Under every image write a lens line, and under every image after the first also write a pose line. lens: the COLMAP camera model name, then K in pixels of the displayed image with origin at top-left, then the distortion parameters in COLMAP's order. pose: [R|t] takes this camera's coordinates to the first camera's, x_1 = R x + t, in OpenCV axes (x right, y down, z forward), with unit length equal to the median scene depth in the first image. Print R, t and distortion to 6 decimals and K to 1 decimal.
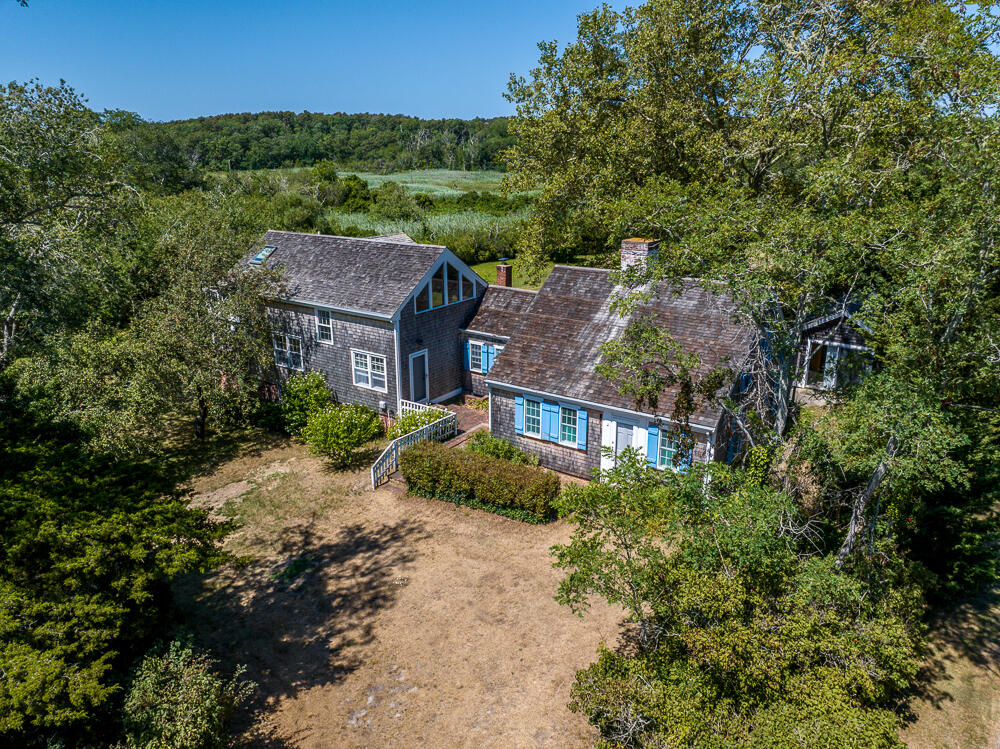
lens RADIAL K [[688.9, 0, 500.0], [0, 688.9, 374.5], [0, 0, 1]] dist [-0.035610, -0.000942]
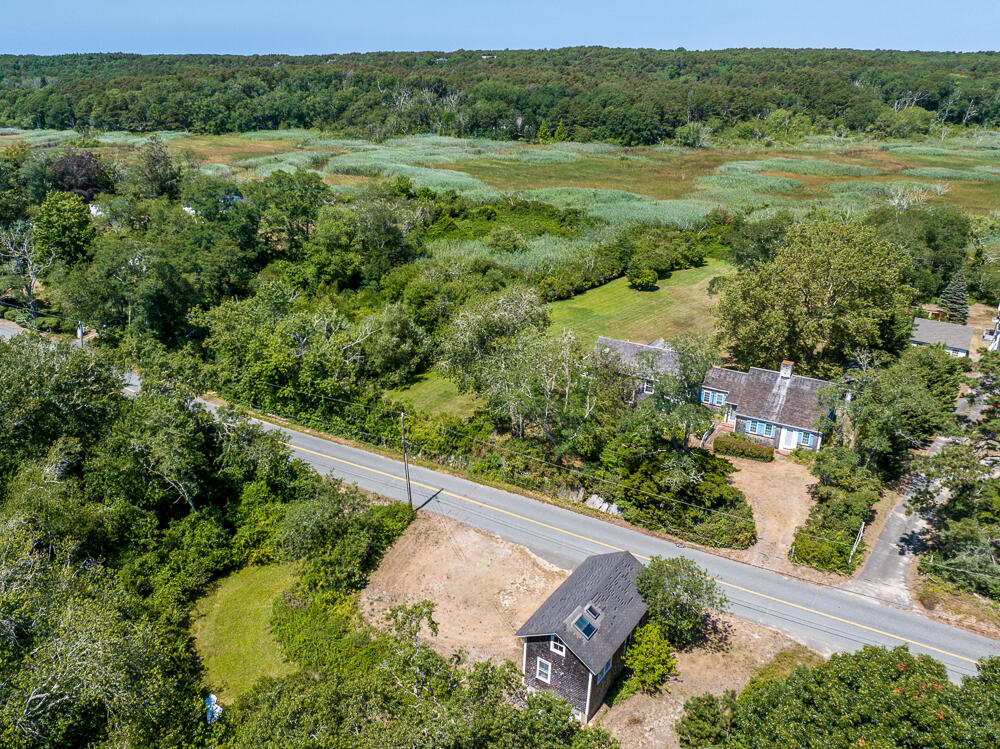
lens RADIAL K [[688.9, 0, 500.0], [0, 688.9, 374.5], [0, 0, 1]] dist [-0.035610, -0.000942]
pose [[0.998765, -0.015862, 0.047084, -1.151938], [0.012473, 0.997369, 0.071409, -0.377347], [-0.048093, -0.070733, 0.996335, -1.815520]]
